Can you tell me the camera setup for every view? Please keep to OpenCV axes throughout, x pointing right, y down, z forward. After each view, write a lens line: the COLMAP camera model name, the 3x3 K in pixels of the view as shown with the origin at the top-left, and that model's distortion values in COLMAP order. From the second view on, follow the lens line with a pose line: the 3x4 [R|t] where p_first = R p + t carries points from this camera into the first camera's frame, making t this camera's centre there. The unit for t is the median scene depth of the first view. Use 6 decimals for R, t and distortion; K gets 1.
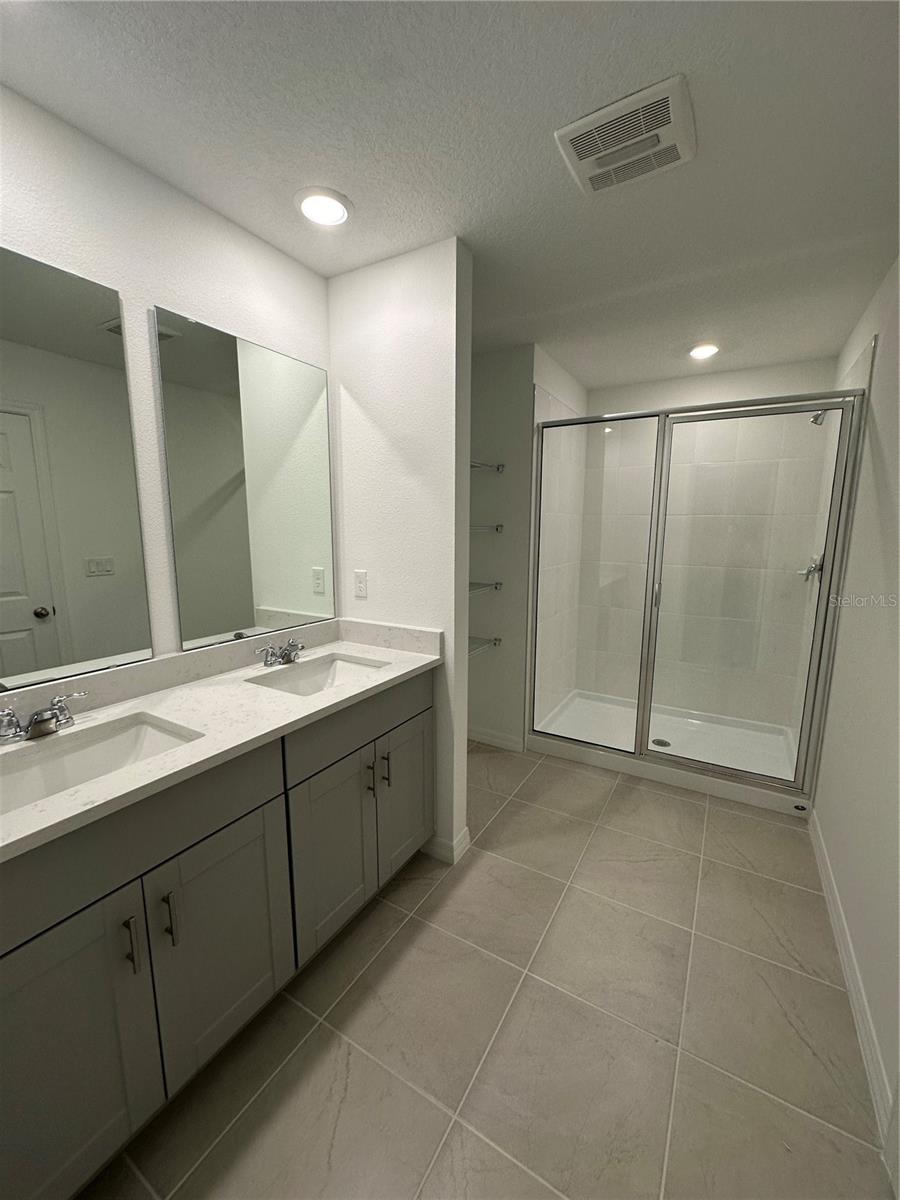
lens RADIAL K [[480.6, 0, 447.6], [0, 480.6, 602.4], [0, 0, 1]] dist [-0.009002, 0.000154]
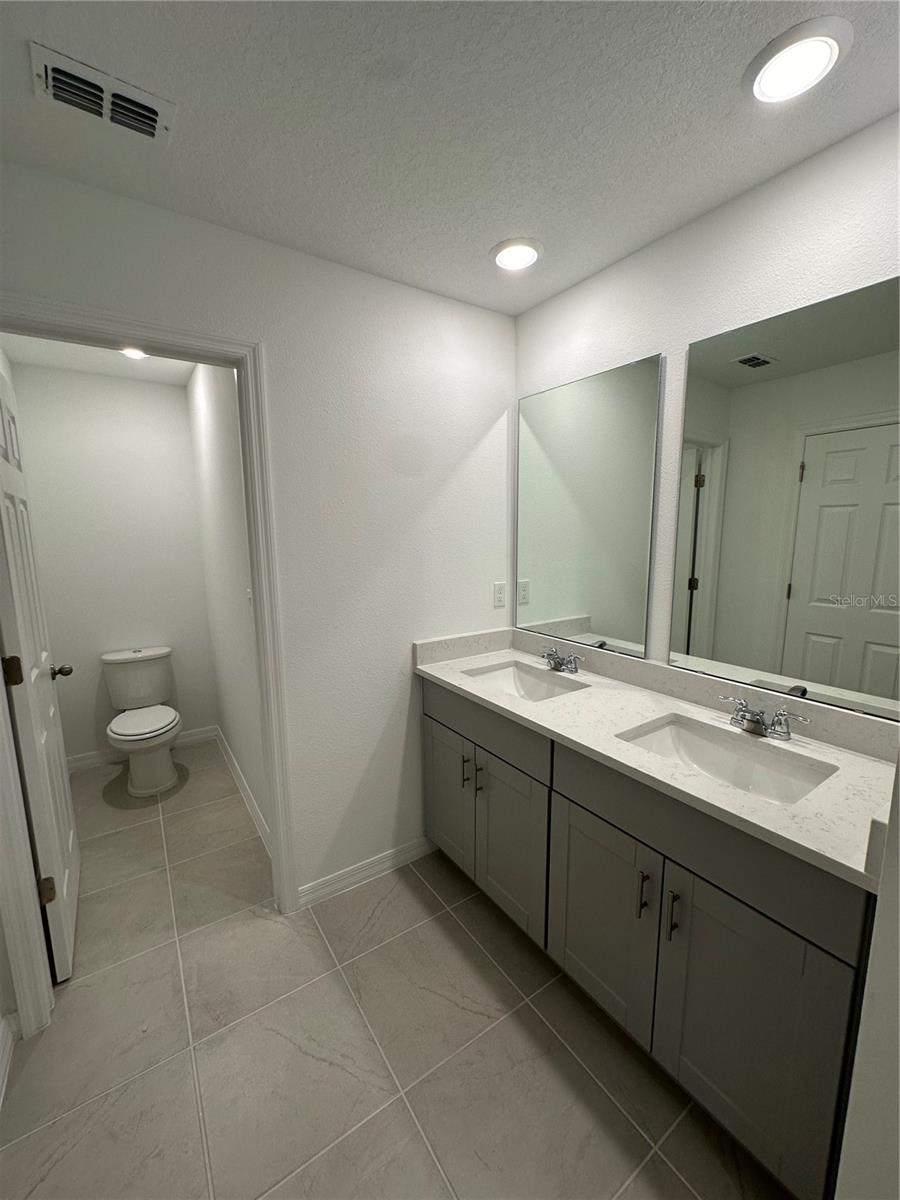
lens RADIAL K [[480.6, 0, 452.8], [0, 480.6, 602.3], [0, 0, 1]] dist [-0.009002, 0.000154]
pose [[-0.416445, 0.140451, -0.898247, 0.645153], [-0.134895, 0.967514, 0.213822, -0.214941], [0.899098, 0.210214, -0.383970, 1.046297]]
